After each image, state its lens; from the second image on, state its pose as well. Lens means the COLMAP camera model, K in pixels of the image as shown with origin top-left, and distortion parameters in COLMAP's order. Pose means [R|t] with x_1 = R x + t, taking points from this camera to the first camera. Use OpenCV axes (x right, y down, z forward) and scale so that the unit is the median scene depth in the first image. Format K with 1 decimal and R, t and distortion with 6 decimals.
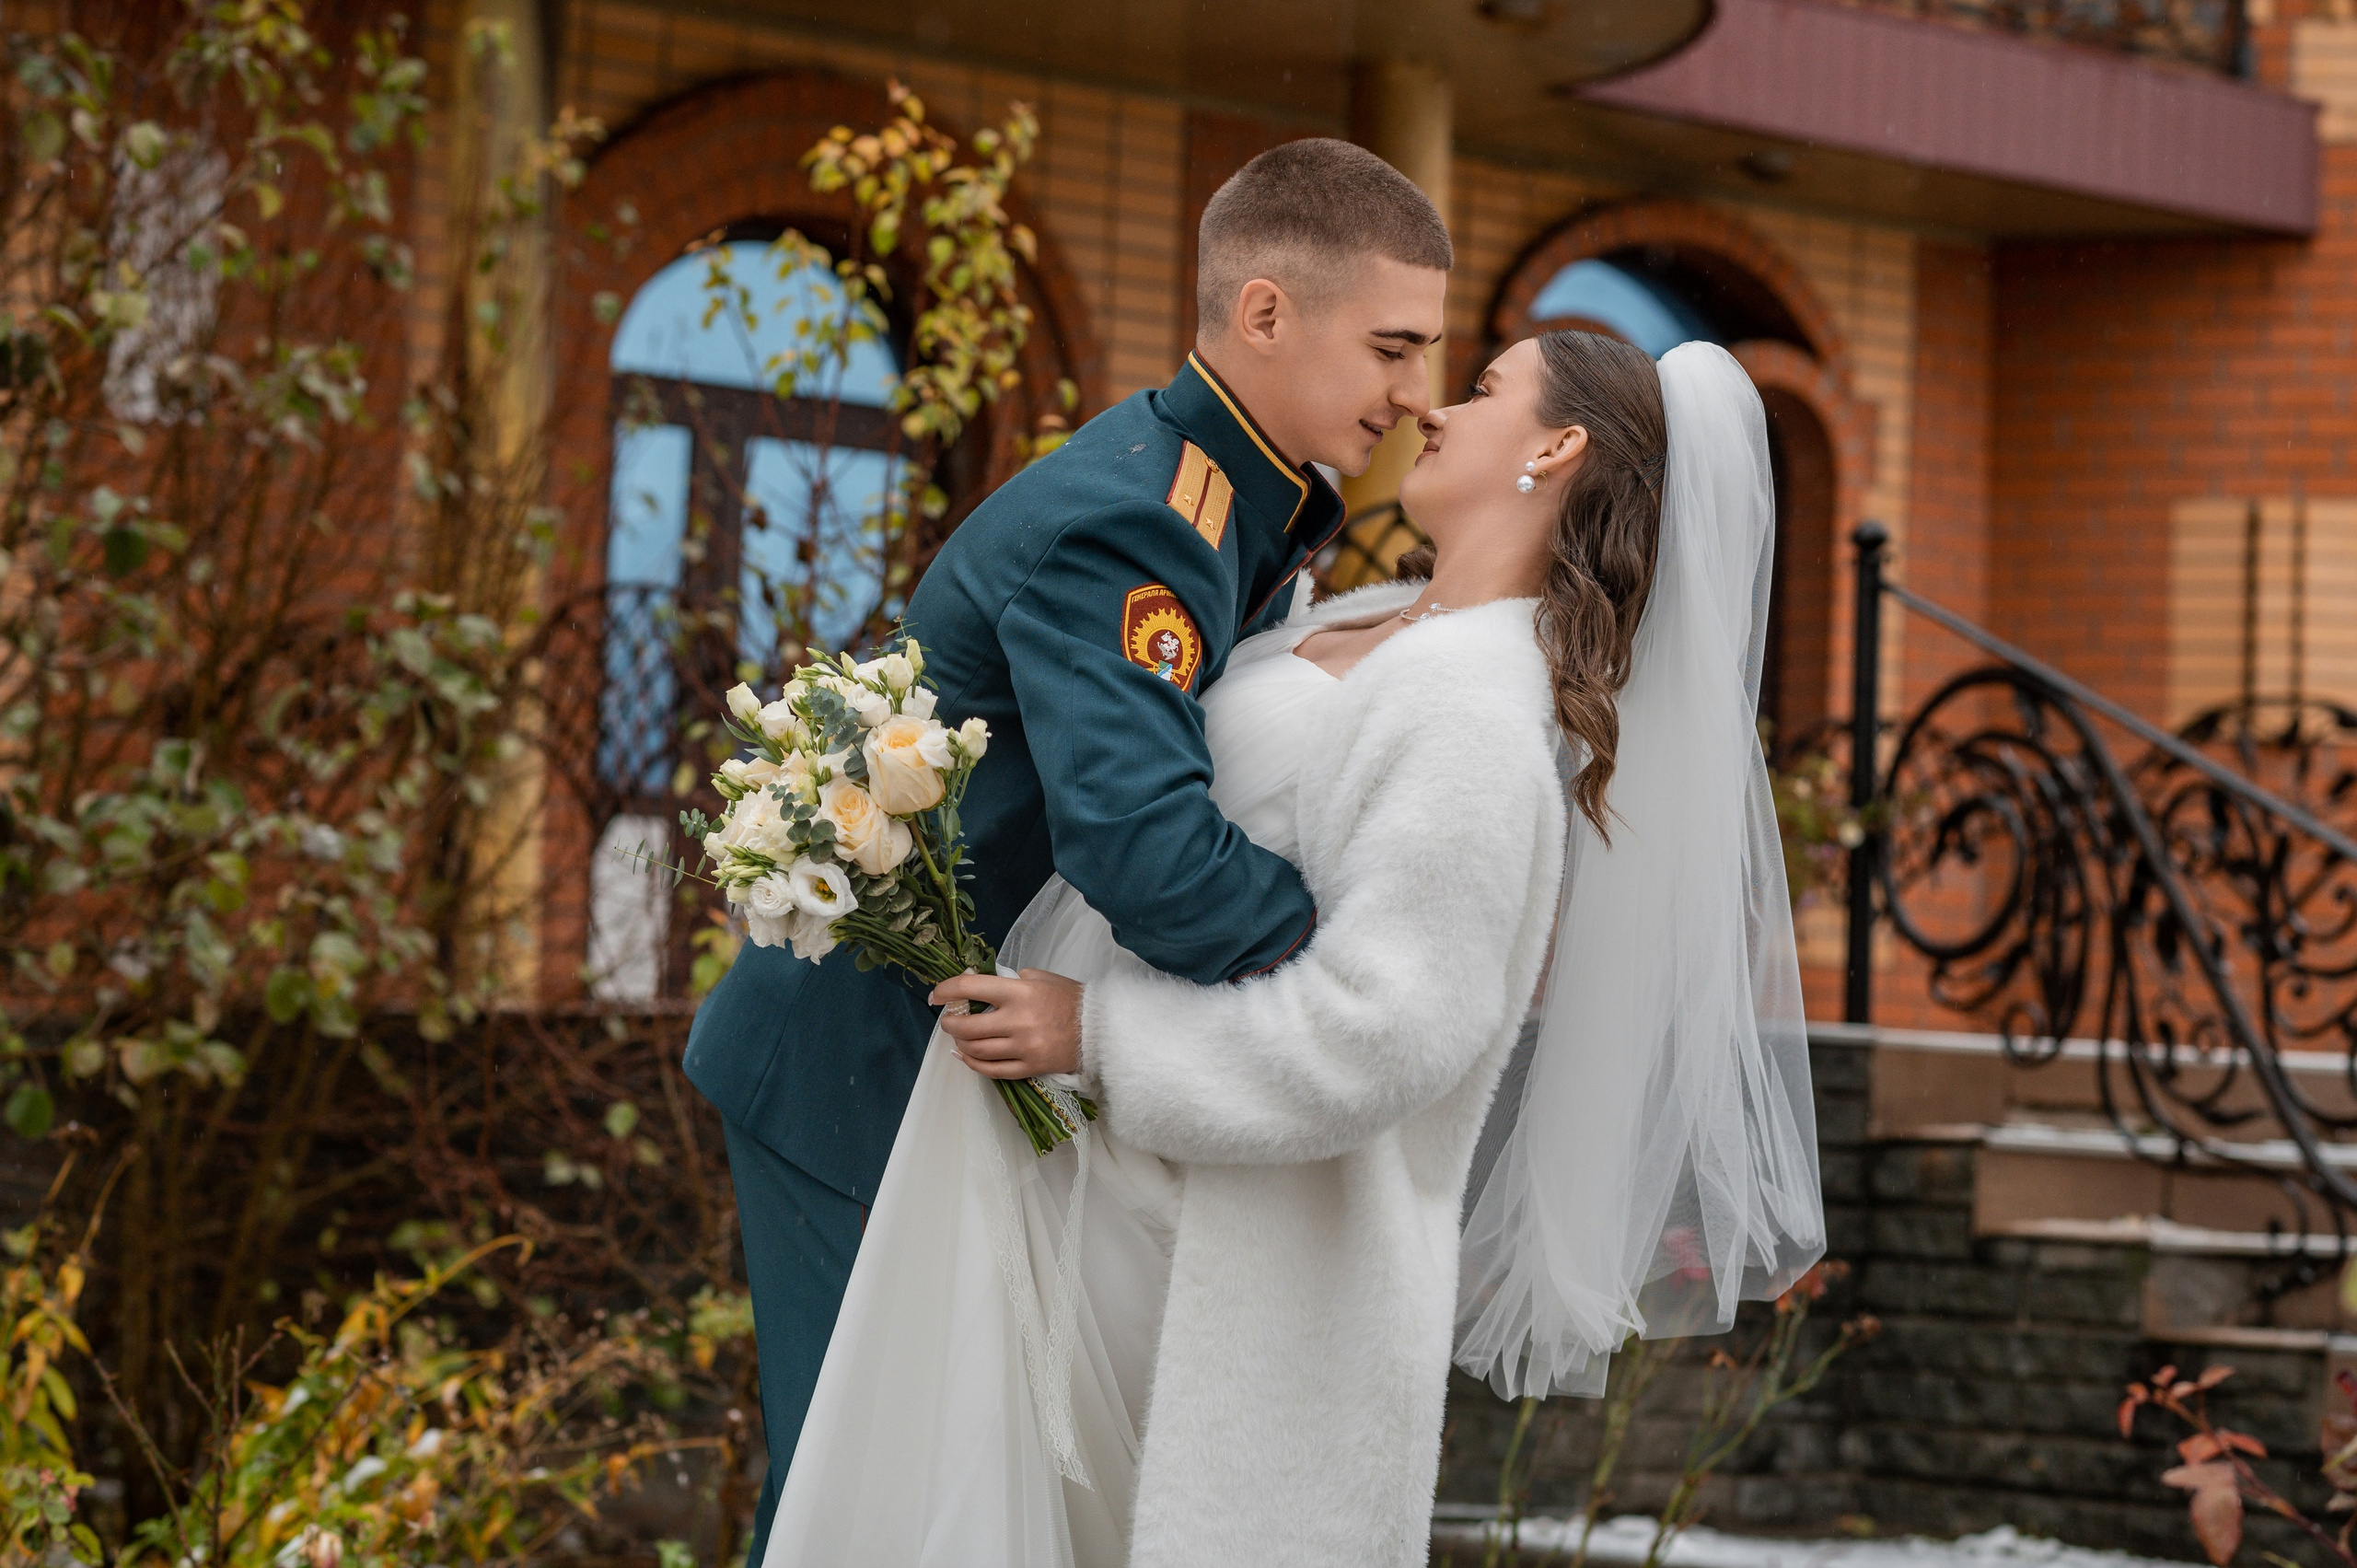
lens RADIAL K [[5589.4, 0, 1182.0], [0, 5589.4, 822.3], [0, 0, 1]] dist [0.020927, 0.415639]
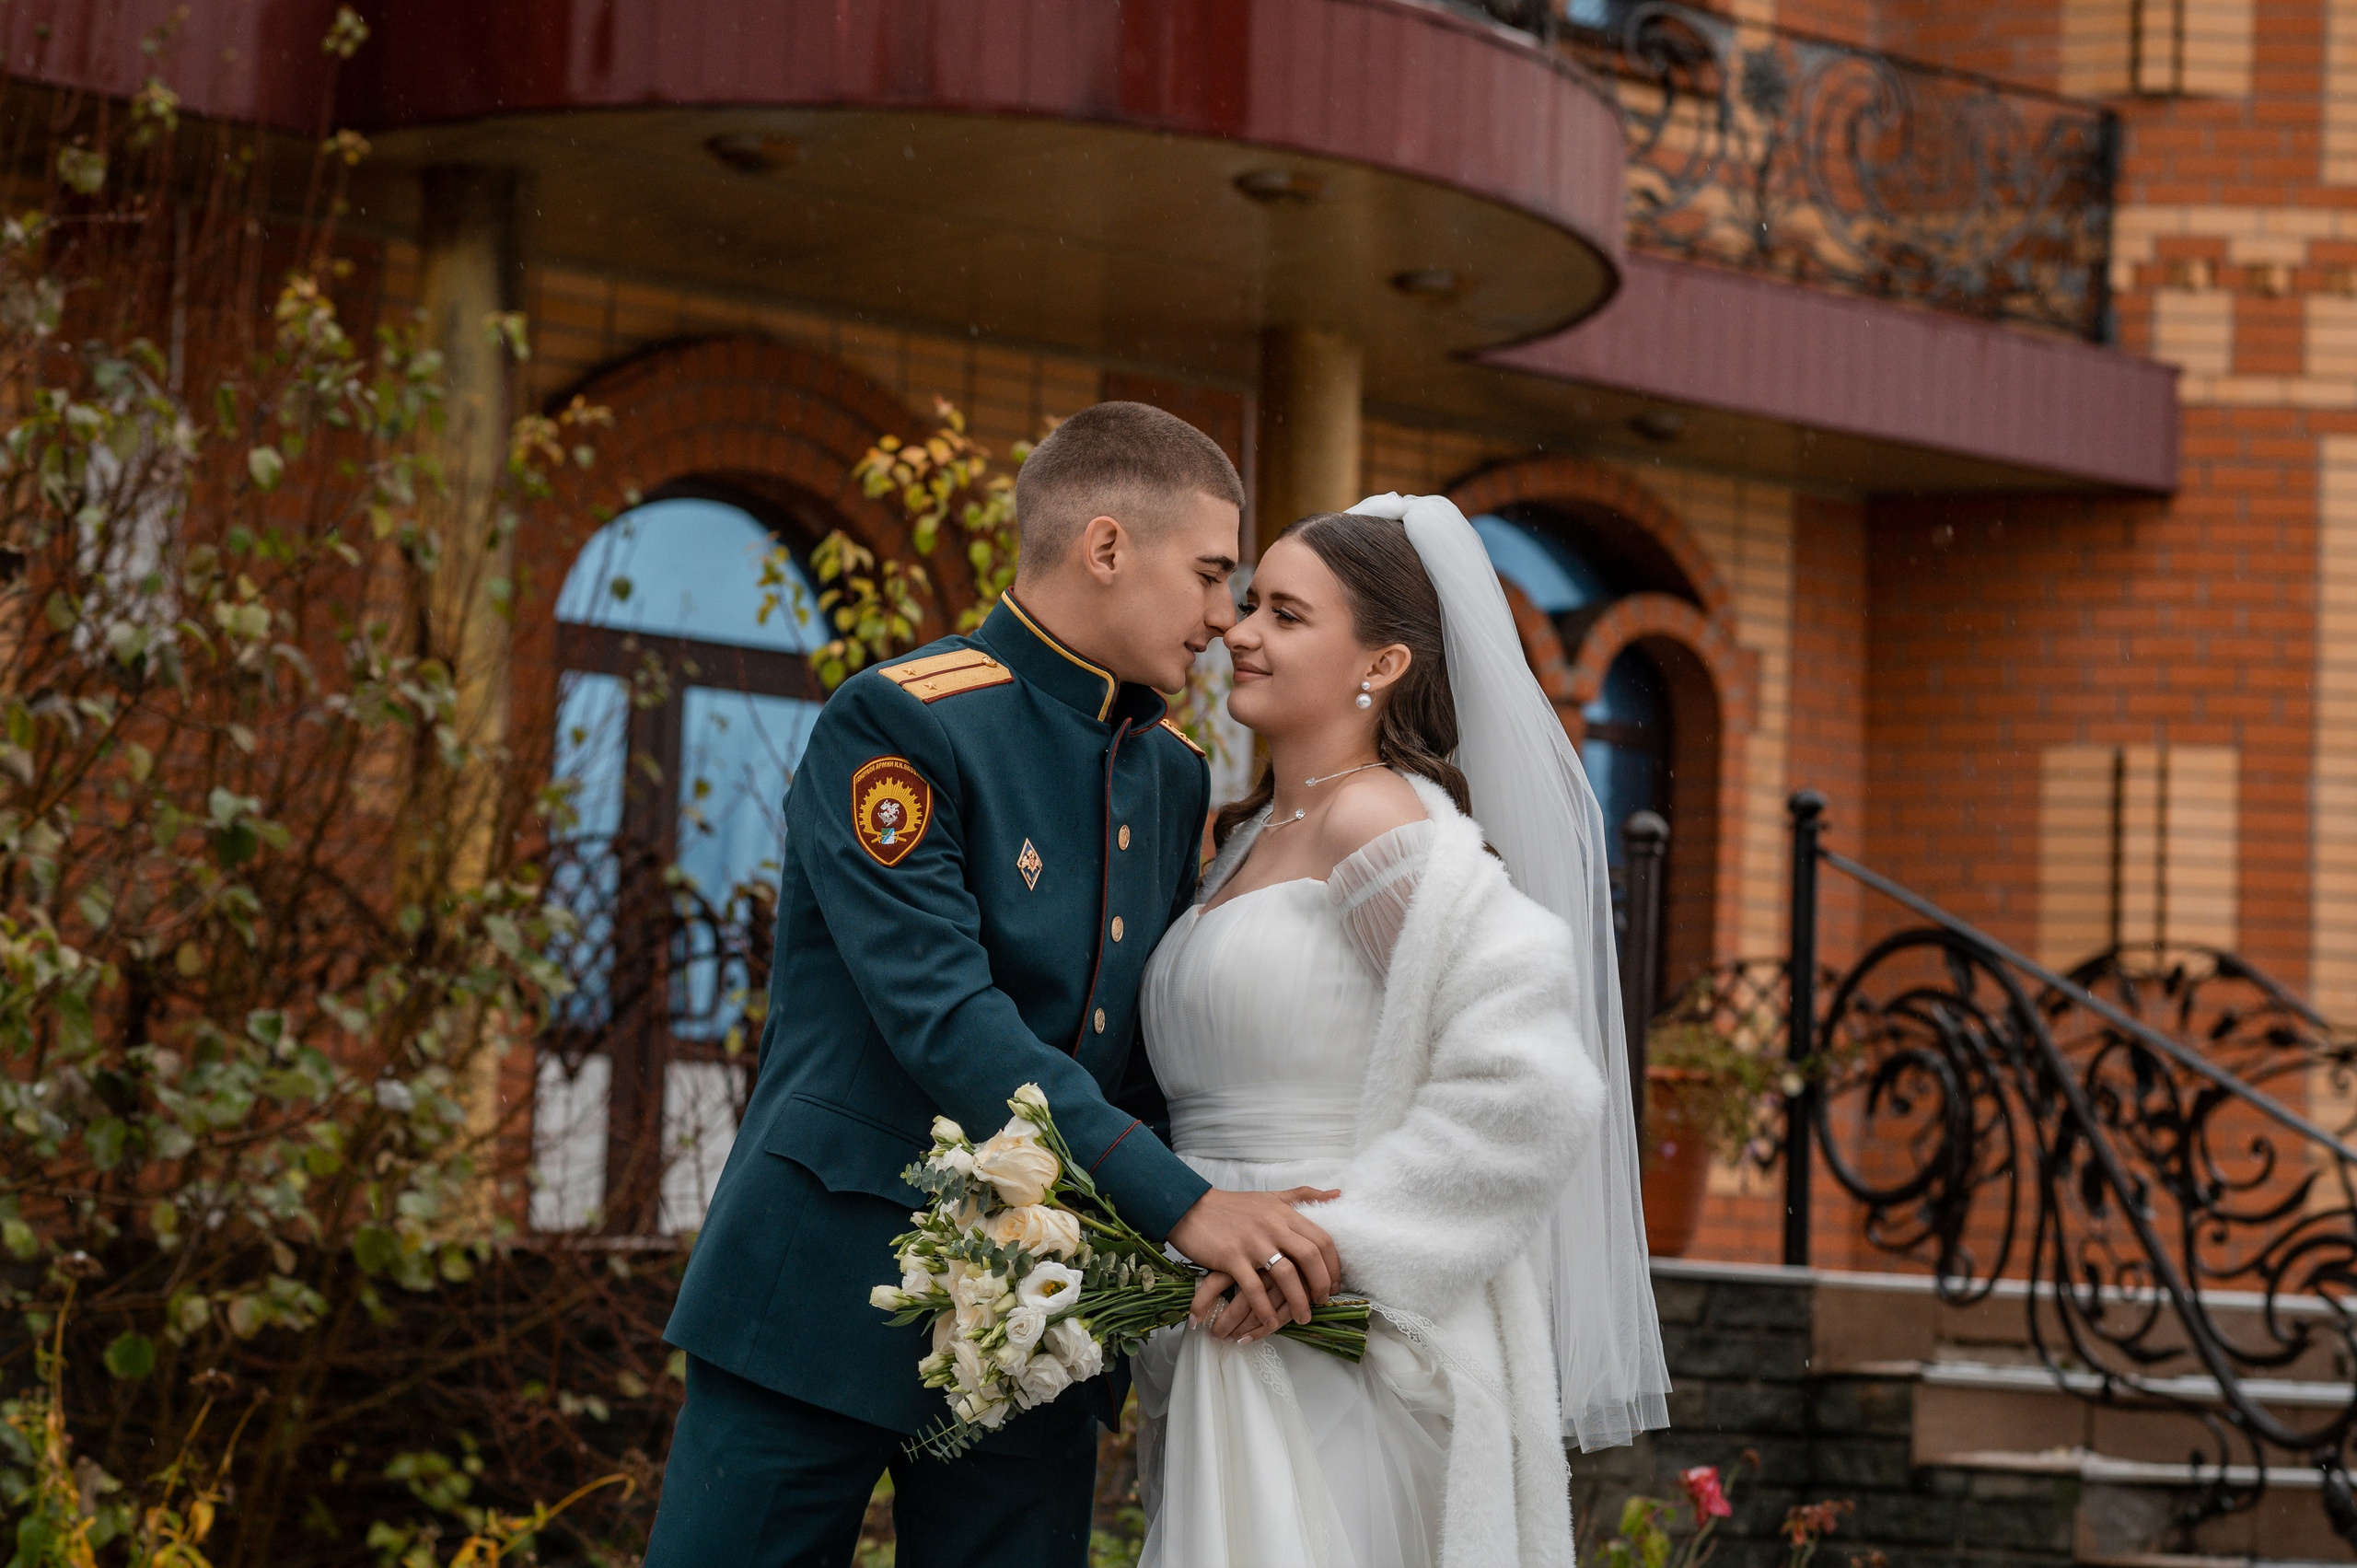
lens RADIAL K [[5605.7, 0, 1255.7], [0, 5605.7, 783.7], [0, 0, 1]] dist [0.066129, 0.453000]
pose [[0.998881, 0.002896, 0.047202, -0.032490], [-0.000831, 0.999044, -0.043710, -0.008411], [-0.047283, 0.043621, 0.997929, -0.062564]]
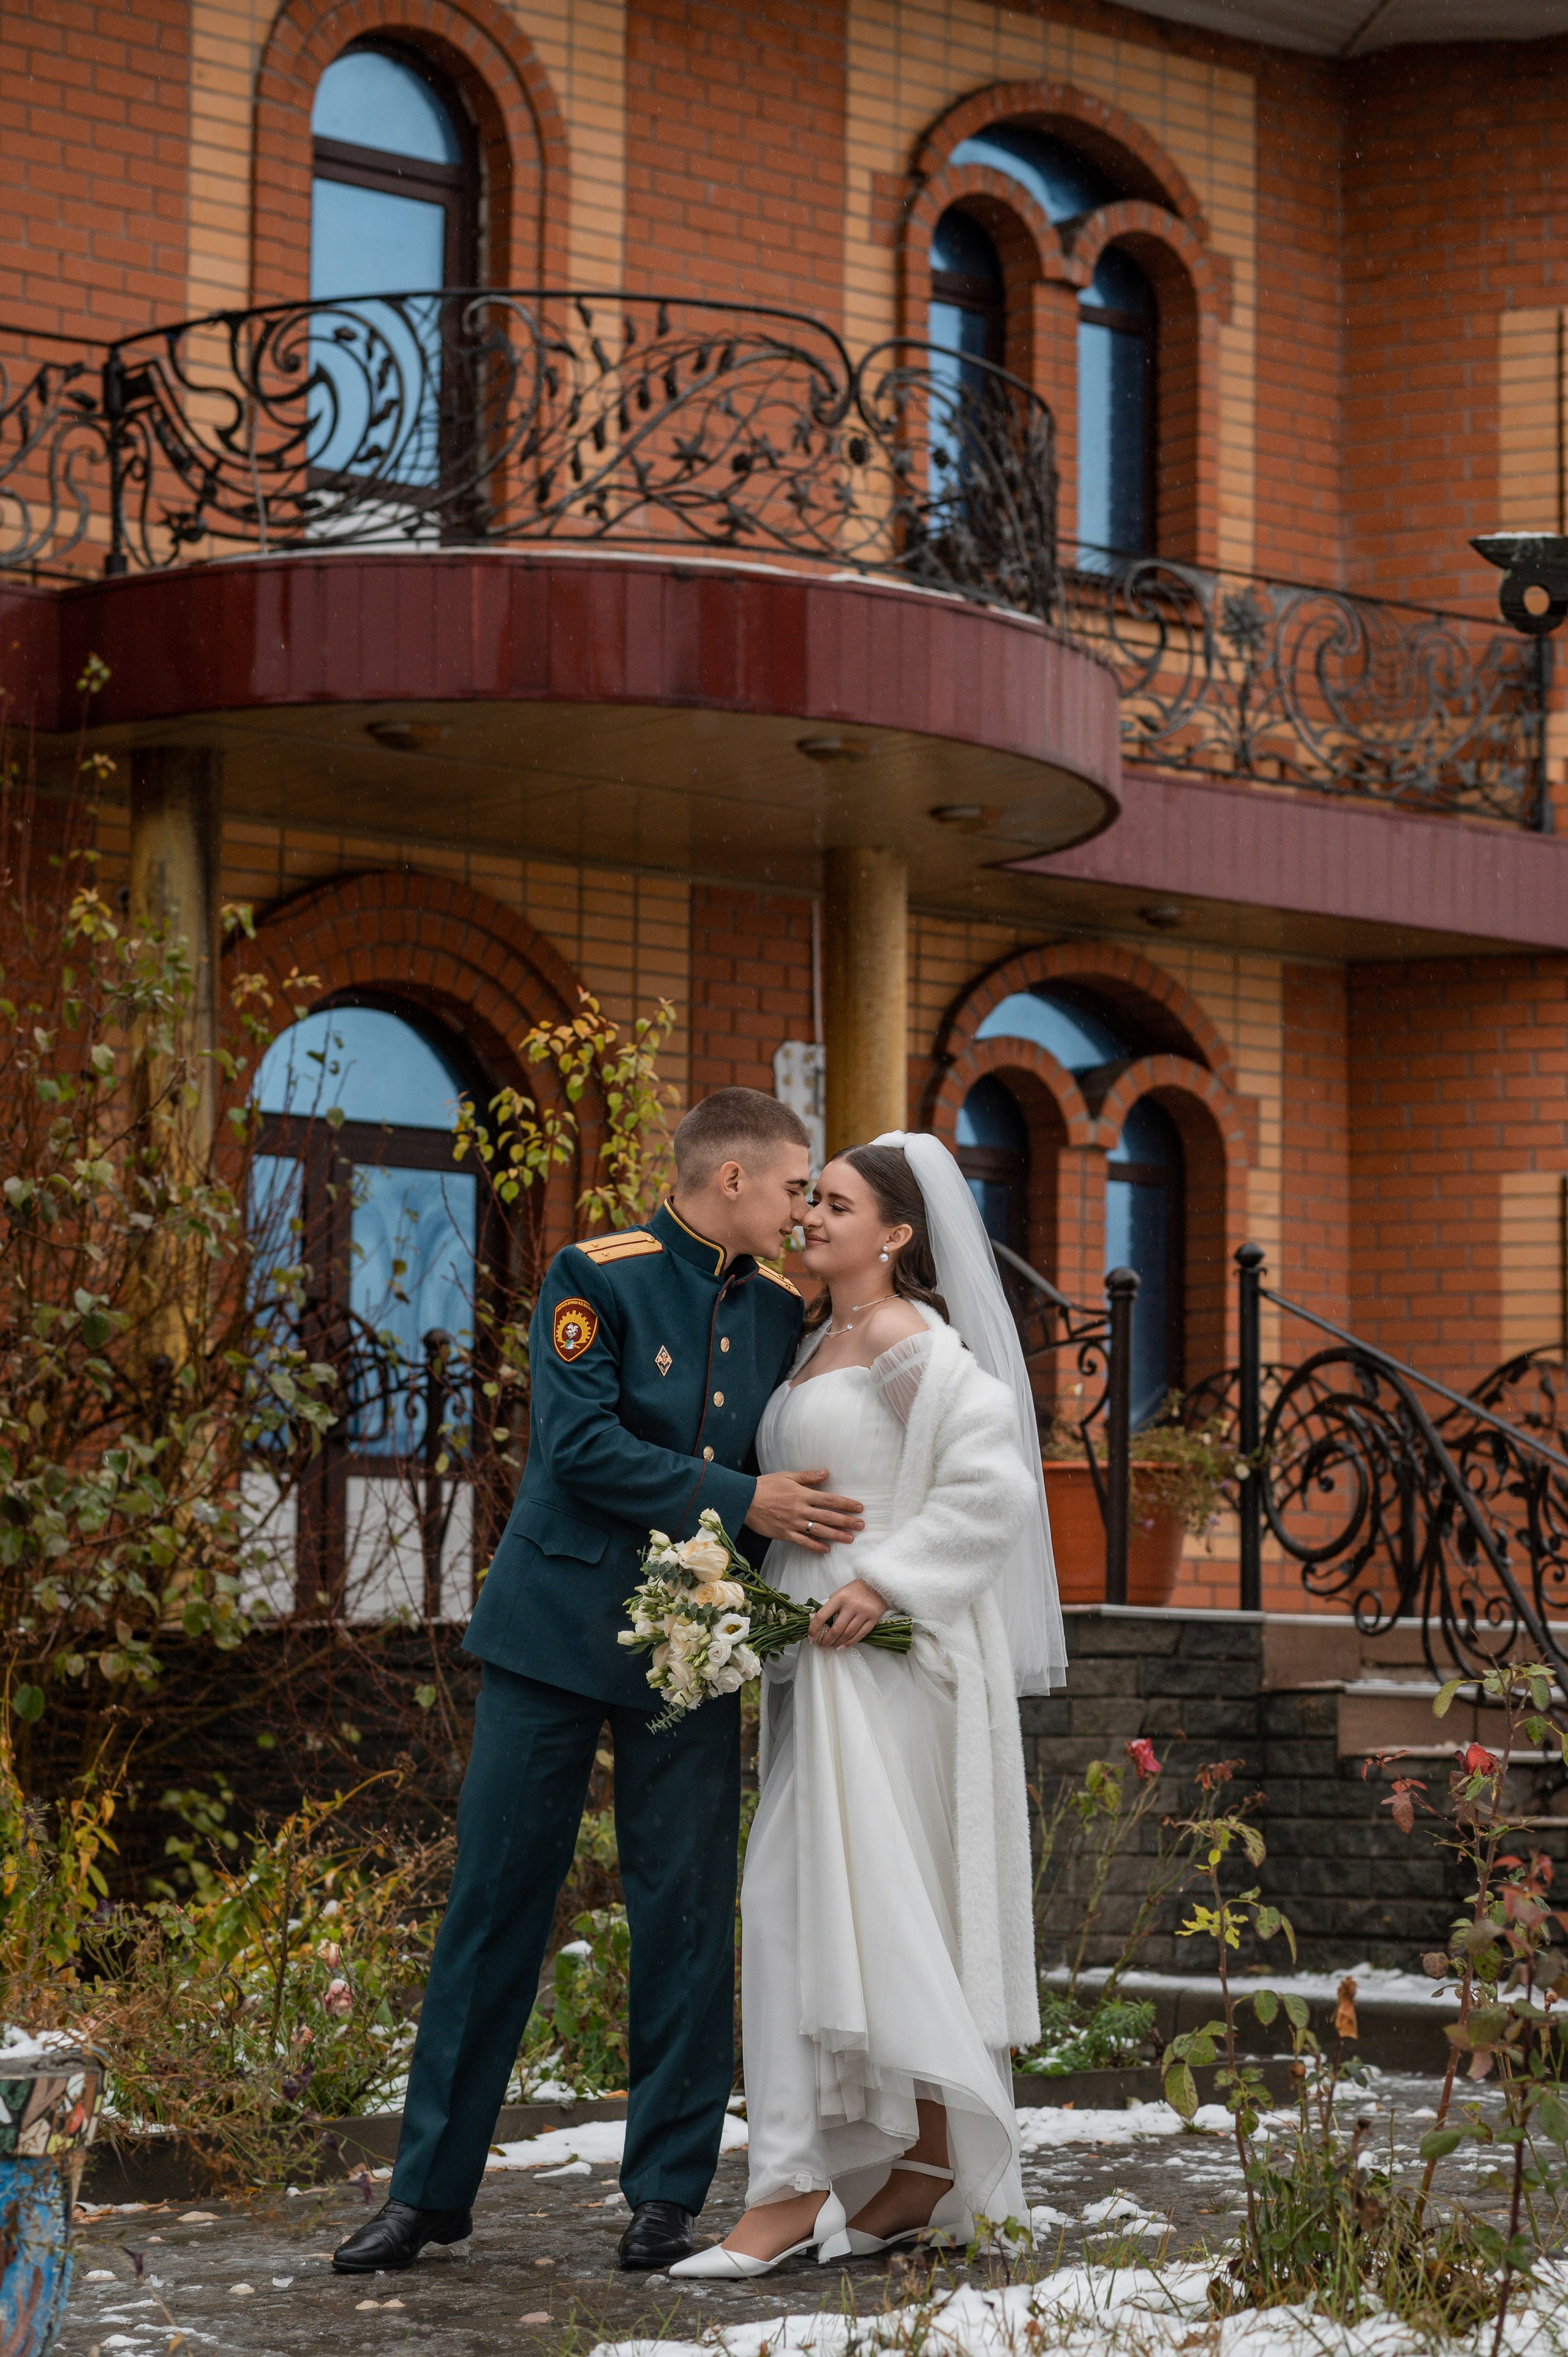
lens RADIAL K [[5583.6, 0, 834.8], [0, 5583.6, 1169.4], [0, 0, 1]] dist [0.020728, 0.439297]
pose [[0.998634, -0.025127, 0.045813, -0.042068], [0.027195, 0.998613, -0.045079, -0.012815], [-0.044617, 0.046263, 0.997932, -0.374978]]
